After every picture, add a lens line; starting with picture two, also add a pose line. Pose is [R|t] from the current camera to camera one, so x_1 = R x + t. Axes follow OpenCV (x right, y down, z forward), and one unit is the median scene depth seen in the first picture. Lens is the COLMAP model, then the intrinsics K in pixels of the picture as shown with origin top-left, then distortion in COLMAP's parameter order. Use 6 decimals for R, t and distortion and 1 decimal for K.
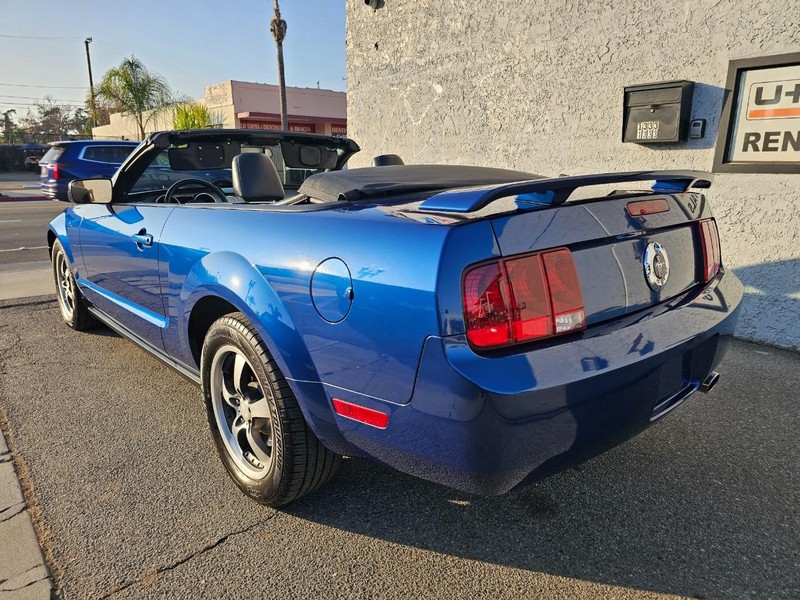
lens RADIAL K [[546.7, 0, 401.8], [0, 546.7, 302.3], [0, 0, 1]] dist [0.038754, -0.034334]
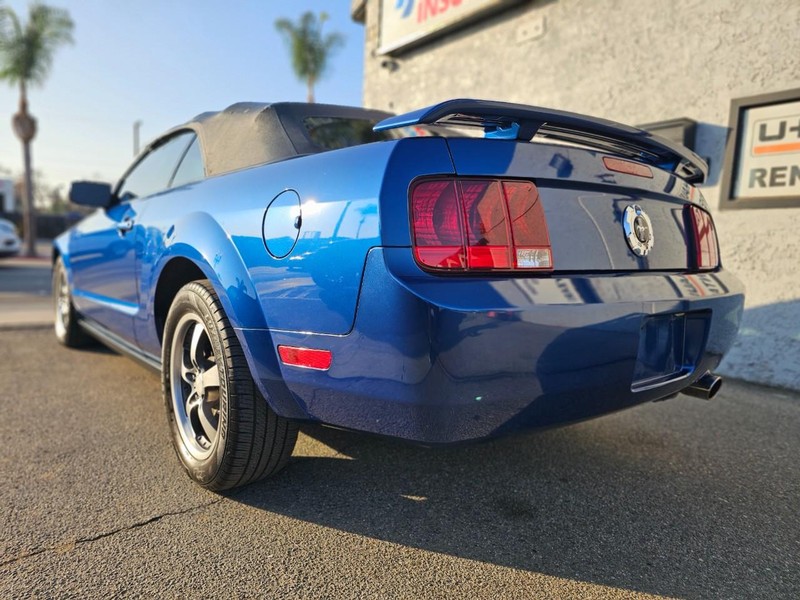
lens RADIAL K [[546.7, 0, 396.4], [0, 546.7, 304.9], [0, 0, 1]] dist [0.038754, -0.034334]
pose [[0.998129, 0.038800, -0.047255, 0.050819], [-0.045167, 0.988818, -0.142126, 0.104005], [0.041212, 0.143994, 0.988720, 0.039474]]
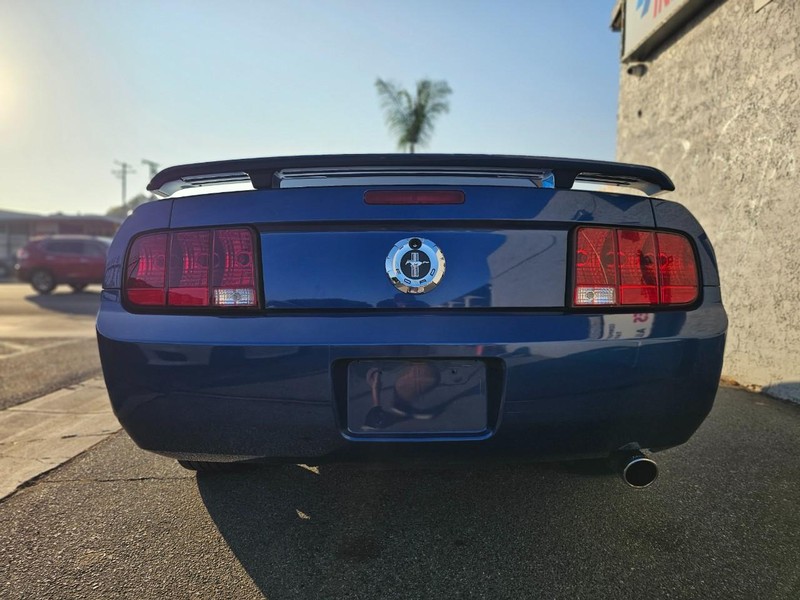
lens RADIAL K [[546.7, 0, 394.4], [0, 546.7, 304.4], [0, 0, 1]] dist [0.038754, -0.034334]
pose [[0.749991, 0.048680, -0.659654, 0.490898], [-0.164203, 0.979772, -0.114386, 0.046656], [0.640743, 0.194106, 0.742814, 0.184036]]
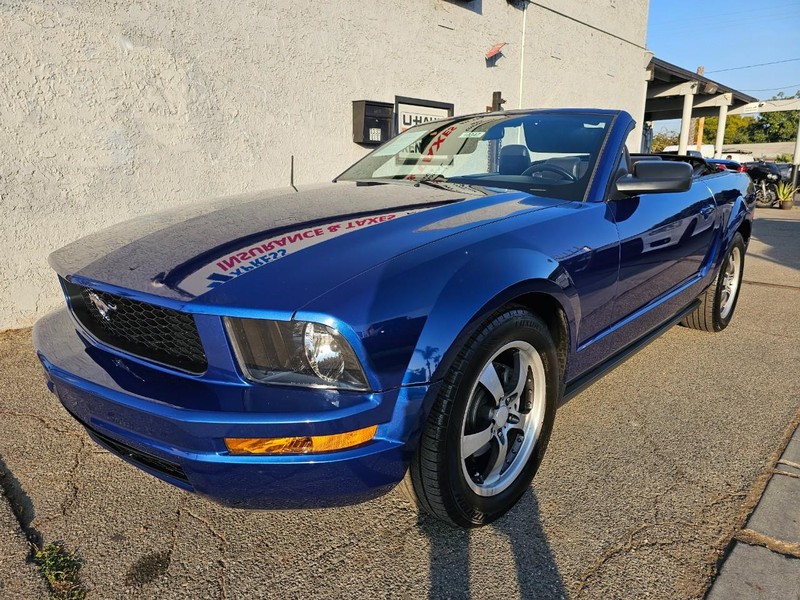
lens RADIAL K [[564.8, 0, 399.9], [0, 564.8, 301.9], [0, 0, 1]] dist [-0.006154, -0.002259]
pose [[-0.110739, -0.223831, 0.968316, -1.171403], [0.237617, 0.940089, 0.244480, -0.280089], [-0.965026, 0.257162, -0.050918, 1.267316]]
